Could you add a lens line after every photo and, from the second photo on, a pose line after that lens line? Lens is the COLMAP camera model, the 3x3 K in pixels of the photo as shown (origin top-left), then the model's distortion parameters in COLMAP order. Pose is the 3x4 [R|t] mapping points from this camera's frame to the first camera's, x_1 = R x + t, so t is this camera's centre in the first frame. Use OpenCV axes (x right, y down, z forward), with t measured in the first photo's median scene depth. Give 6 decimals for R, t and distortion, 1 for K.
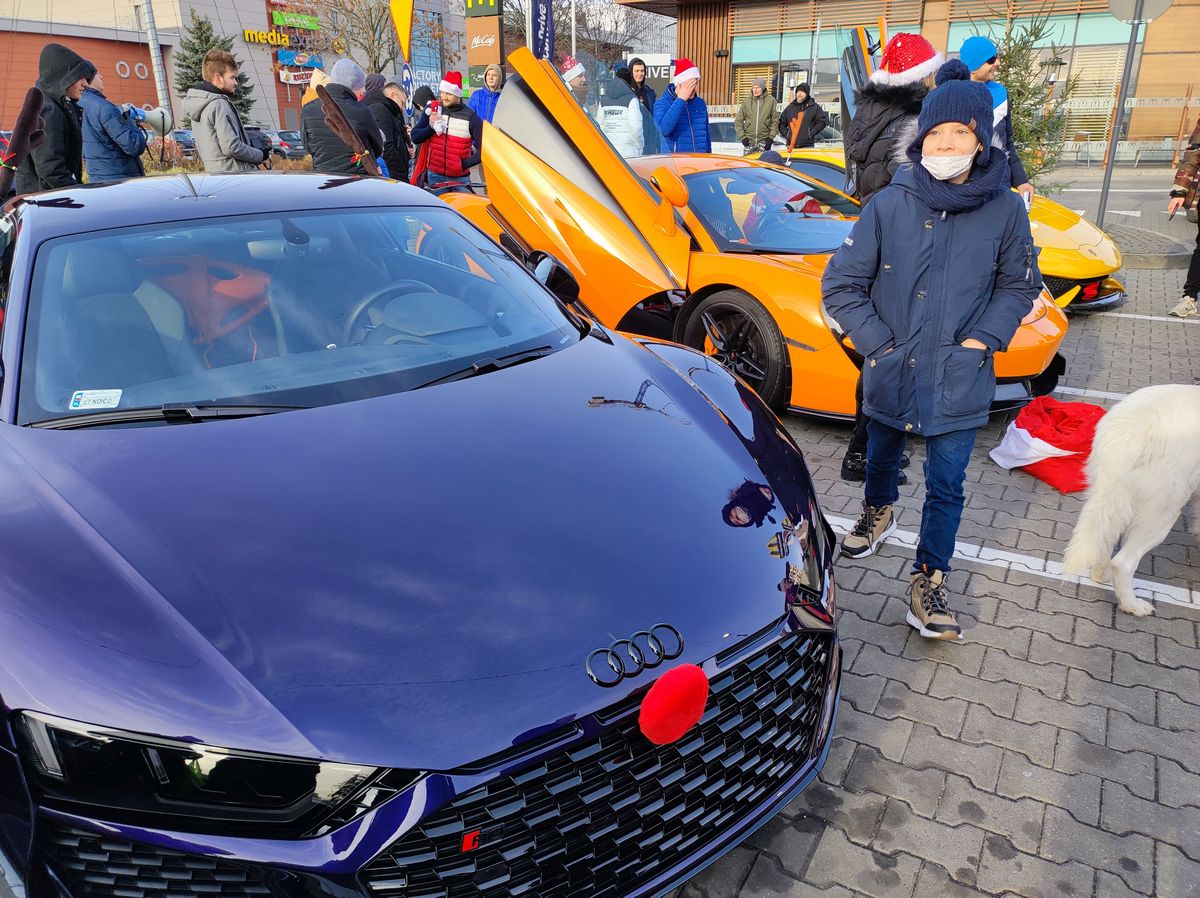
lens RADIAL K [[872.0, 0, 602.2], [0, 872.0, 448.0], [0, 0, 1]] dist [0.045735, -0.043524]
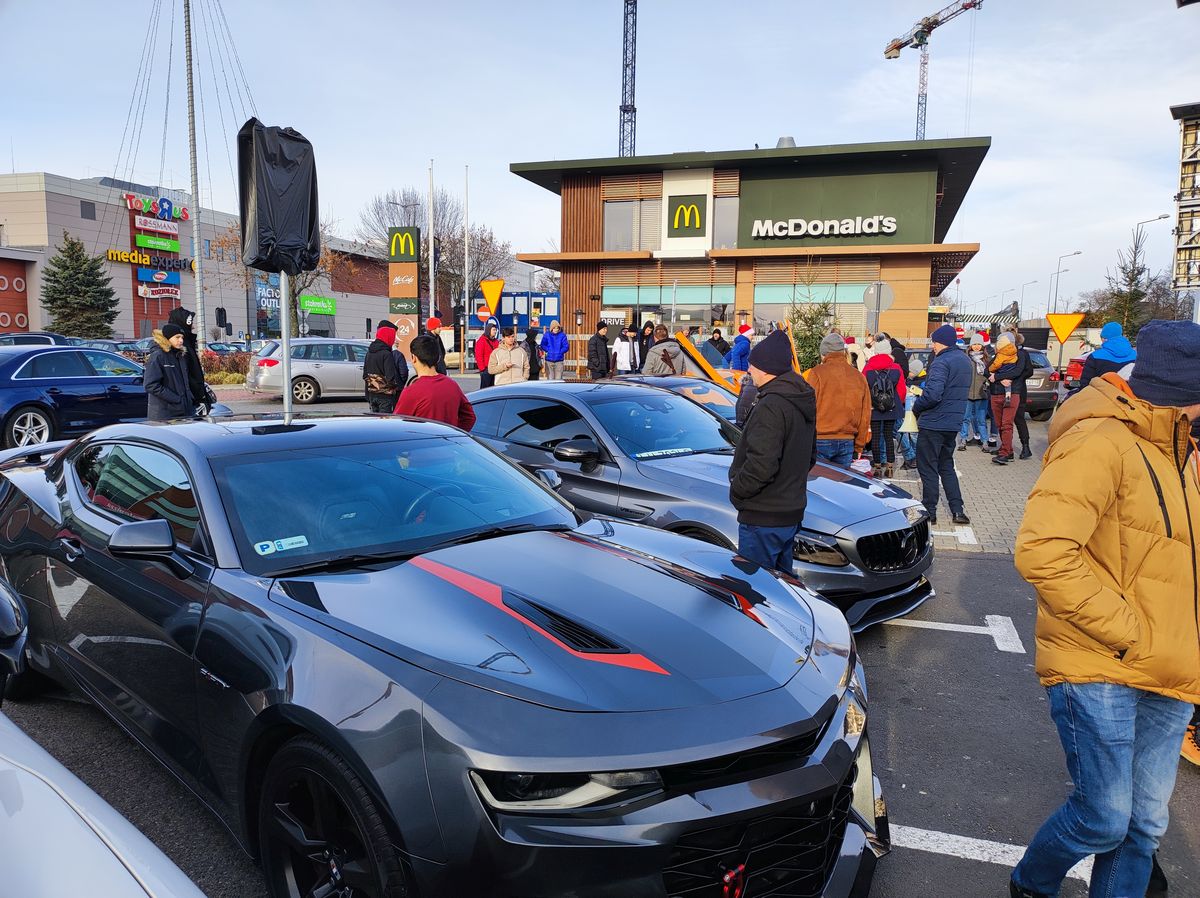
lens RADIAL K [[872.0, 0, 602.2], [0, 872.0, 448.0], [0, 0, 1]] dist [0.045735, -0.043524]
pose [[0.975821, -0.006308, 0.218481, -0.065092], [0.055948, 0.973490, -0.221780, 0.032013], [-0.211290, 0.228641, 0.950305, -0.094120]]
